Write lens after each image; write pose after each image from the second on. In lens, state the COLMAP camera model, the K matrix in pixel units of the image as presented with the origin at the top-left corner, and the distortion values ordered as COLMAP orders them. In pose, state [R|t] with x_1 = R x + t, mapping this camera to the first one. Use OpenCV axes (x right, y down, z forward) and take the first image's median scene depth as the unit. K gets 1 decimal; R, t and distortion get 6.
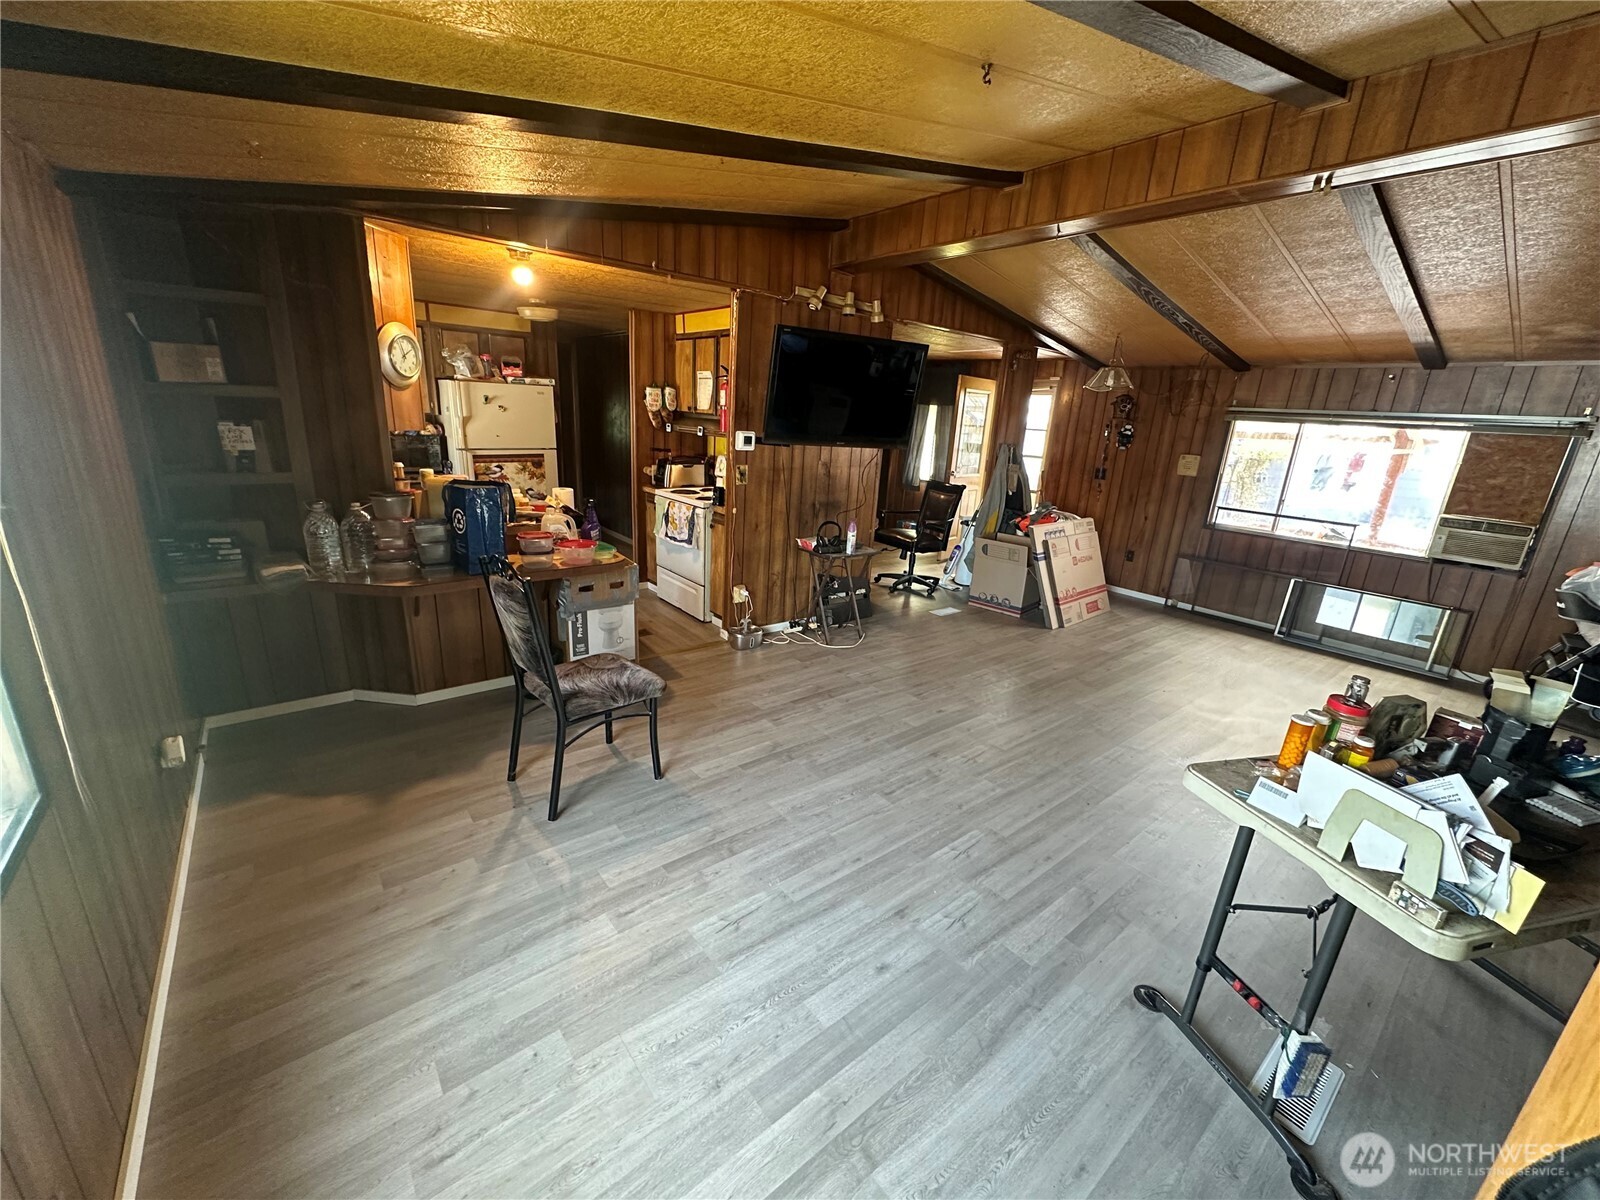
lens RADIAL K [[633.9, 0, 800.0], [0, 633.9, 600.0], [0, 0, 1]] dist [0.000818, 0.000035]
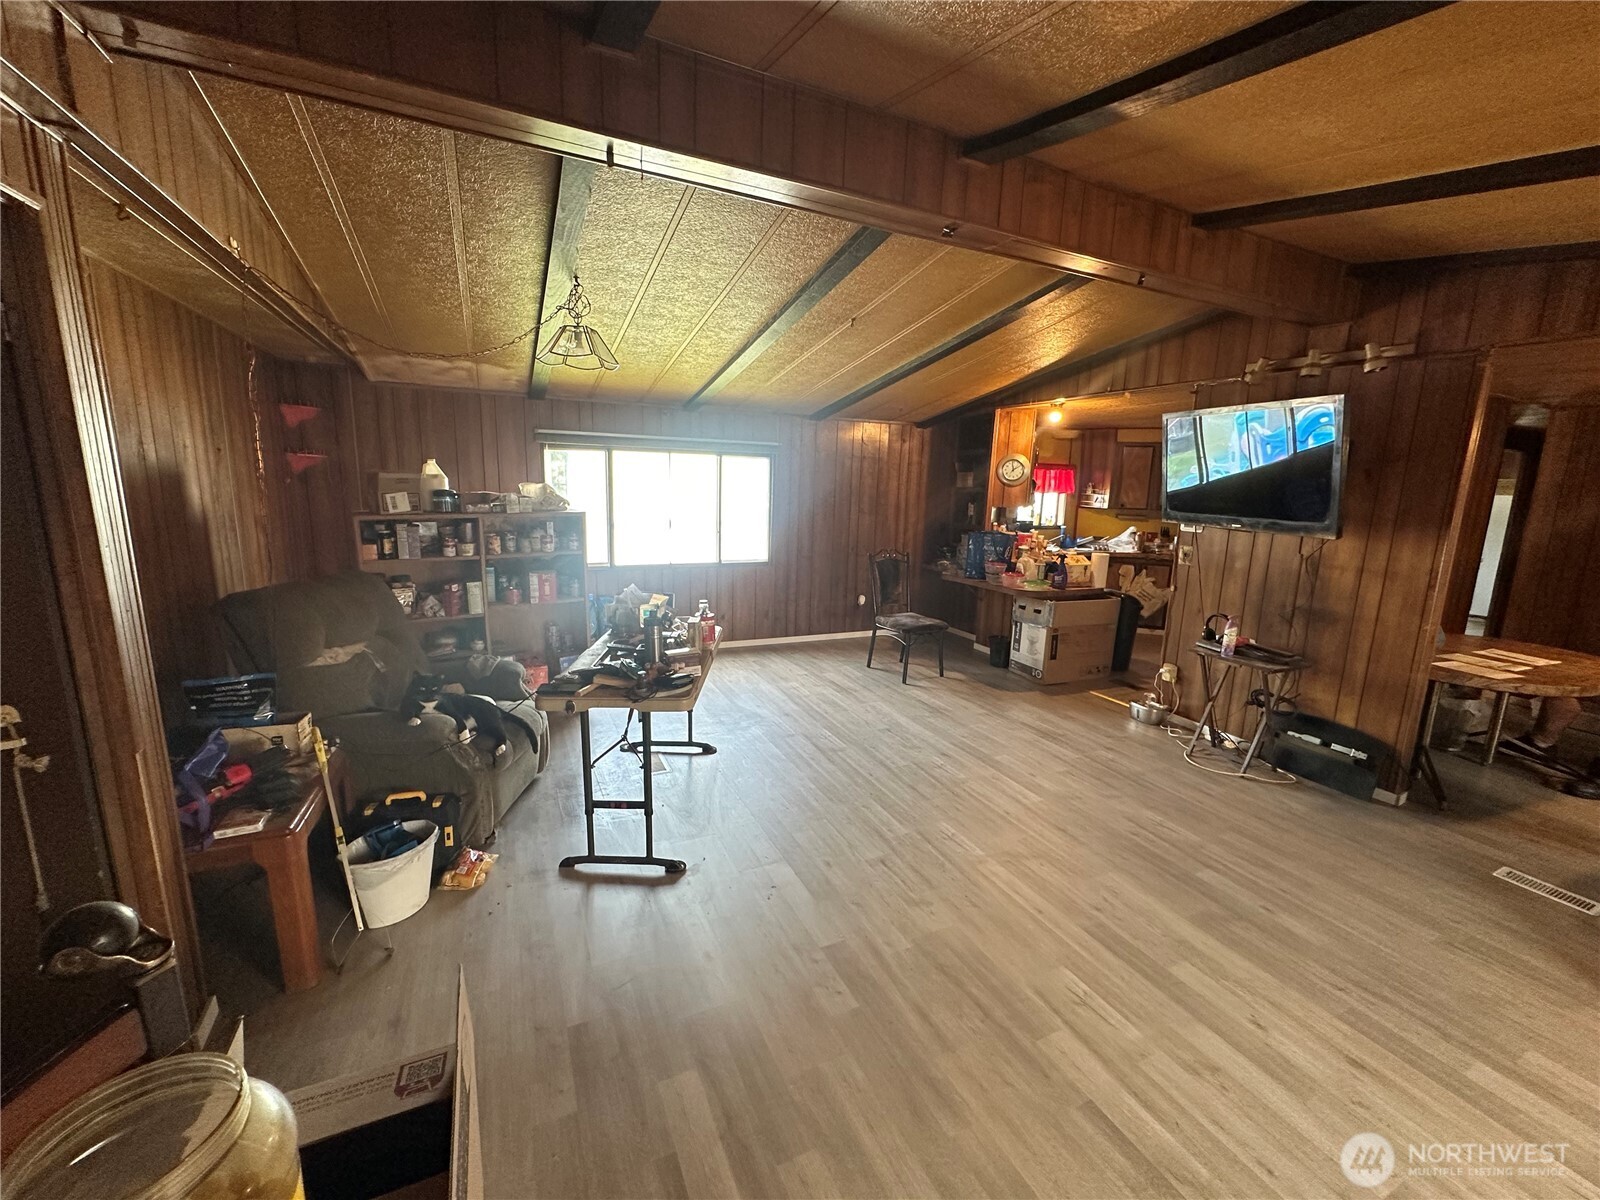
lens RADIAL K [[633.9, 0, 800.0], [0, 633.9, 600.0], [0, 0, 1]] dist [0.000818, 0.000035]
pose [[-0.230151, 0.117931, -0.965983, 1.412997], [-0.318480, 0.928841, 0.189276, -0.171423], [0.919566, 0.351208, -0.176215, 0.860211]]
